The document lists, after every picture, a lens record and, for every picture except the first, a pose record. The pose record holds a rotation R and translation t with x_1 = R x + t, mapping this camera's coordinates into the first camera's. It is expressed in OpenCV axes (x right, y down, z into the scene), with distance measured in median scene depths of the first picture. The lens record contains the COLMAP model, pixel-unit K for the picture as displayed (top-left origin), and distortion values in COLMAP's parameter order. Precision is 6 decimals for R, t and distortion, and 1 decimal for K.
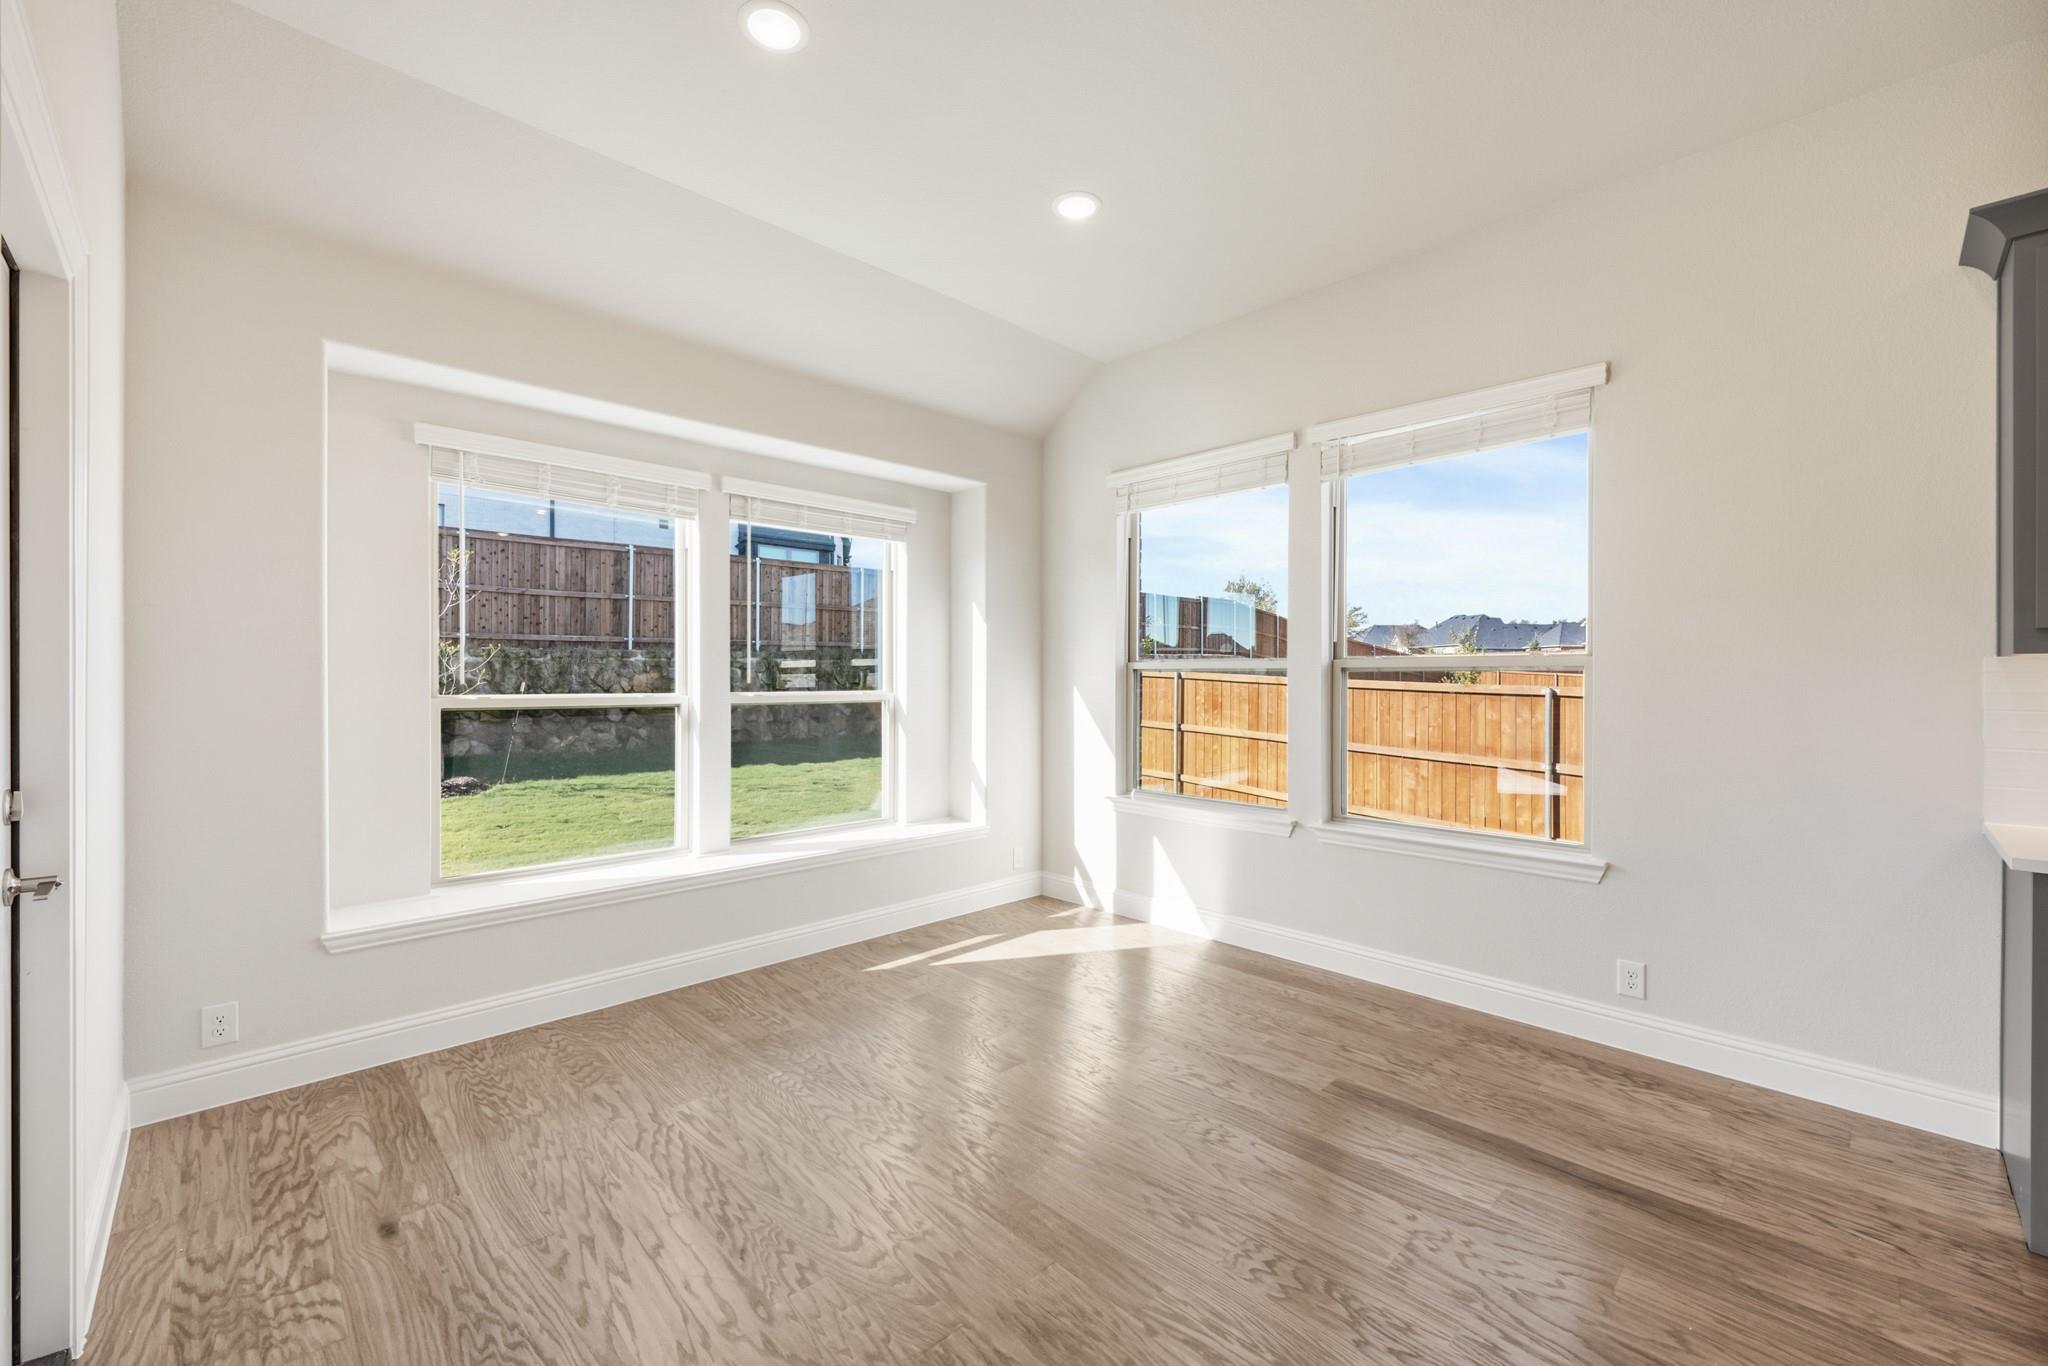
lens RADIAL K [[835.9, 0, 1029.3], [0, 835.9, 688.3], [0, 0, 1]] dist [-0.000673, -0.000327]
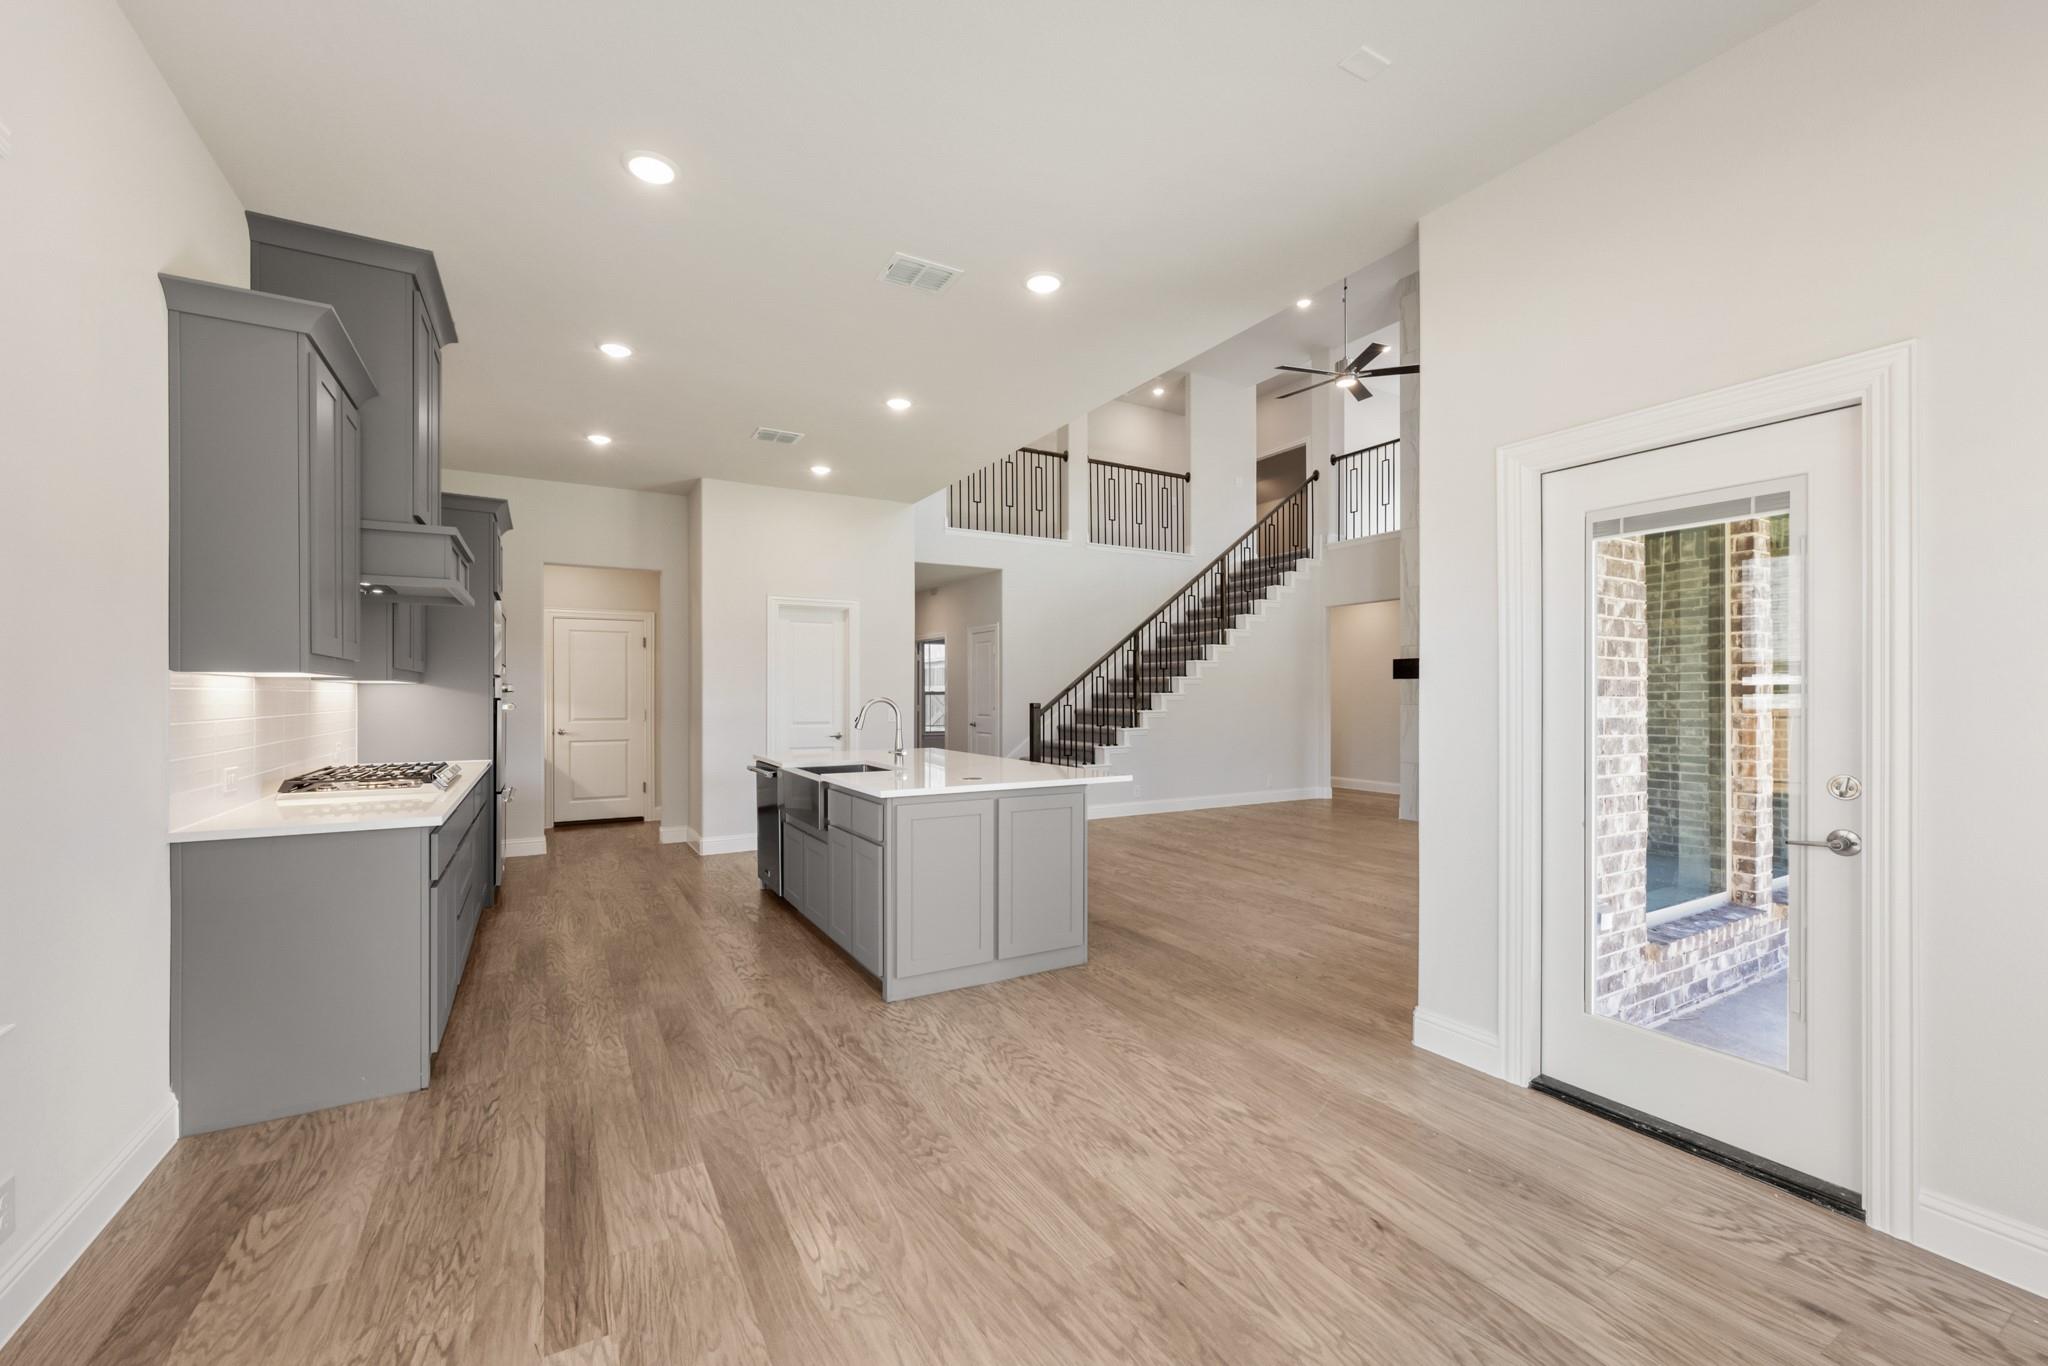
lens RADIAL K [[835.9, 0, 1026.0], [0, 835.9, 686.5], [0, 0, 1]] dist [-0.000673, -0.000327]
pose [[-0.969354, 0.000052, 0.245669, -0.156536], [-0.000098, 1.000000, -0.000597, -0.021566], [-0.245669, -0.000603, -0.969354, 2.038392]]
